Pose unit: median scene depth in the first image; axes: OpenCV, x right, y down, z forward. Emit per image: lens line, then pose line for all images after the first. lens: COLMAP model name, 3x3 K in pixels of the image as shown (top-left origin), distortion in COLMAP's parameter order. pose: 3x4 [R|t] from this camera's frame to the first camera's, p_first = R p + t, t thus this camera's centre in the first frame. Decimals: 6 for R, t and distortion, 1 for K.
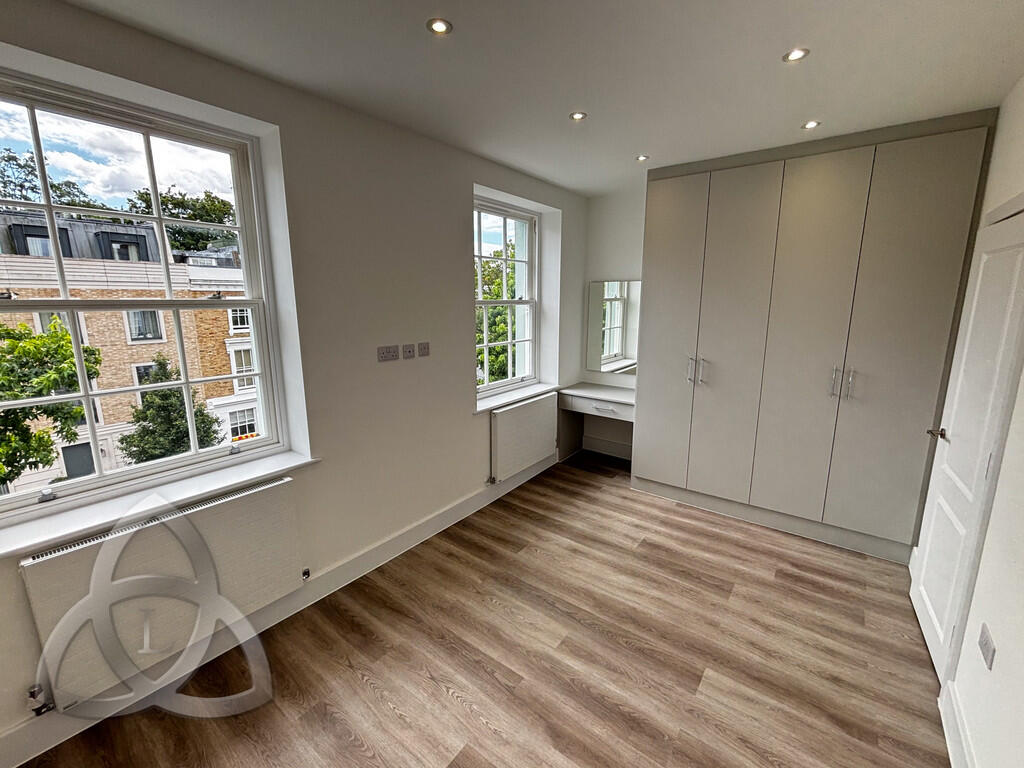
lens RADIAL K [[427.6, 0, 516.9], [0, 427.6, 379.7], [0, 0, 1]] dist [-0.000809, -0.001085]
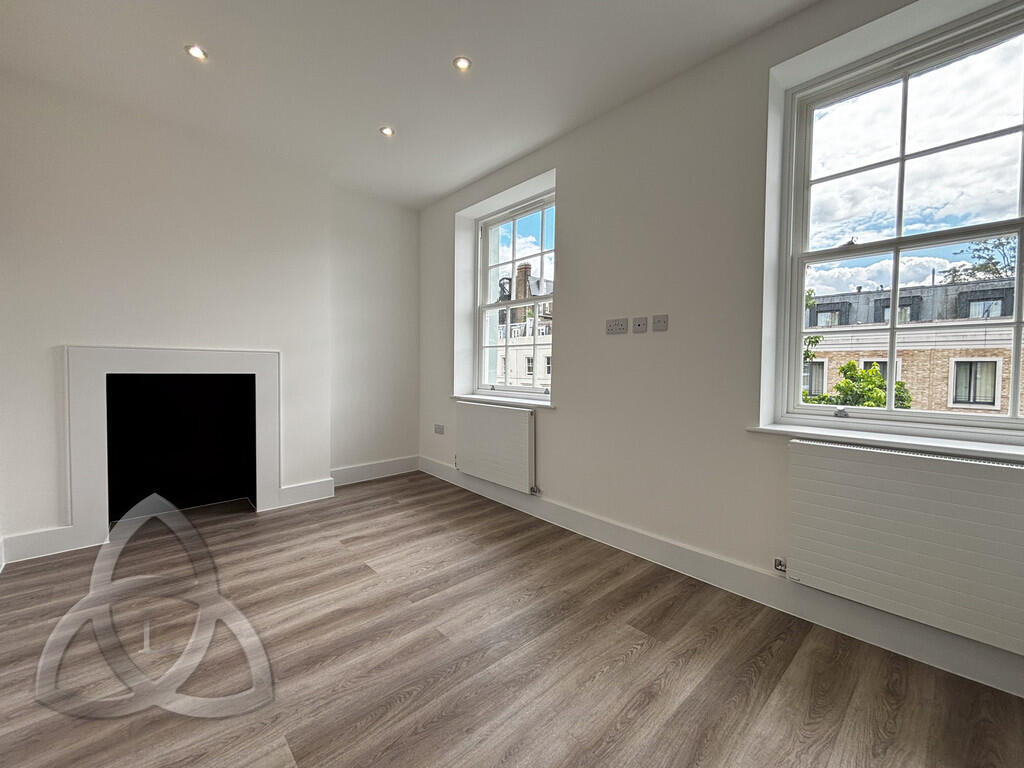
lens RADIAL K [[427.6, 0, 517.6], [0, 427.6, 381.3], [0, 0, 1]] dist [-0.000809, -0.001085]
pose [[-0.163540, 0.037789, -0.985813, 0.734880], [-0.197940, 0.977689, 0.070315, 0.041104], [0.966475, 0.206631, -0.152412, 0.977687]]
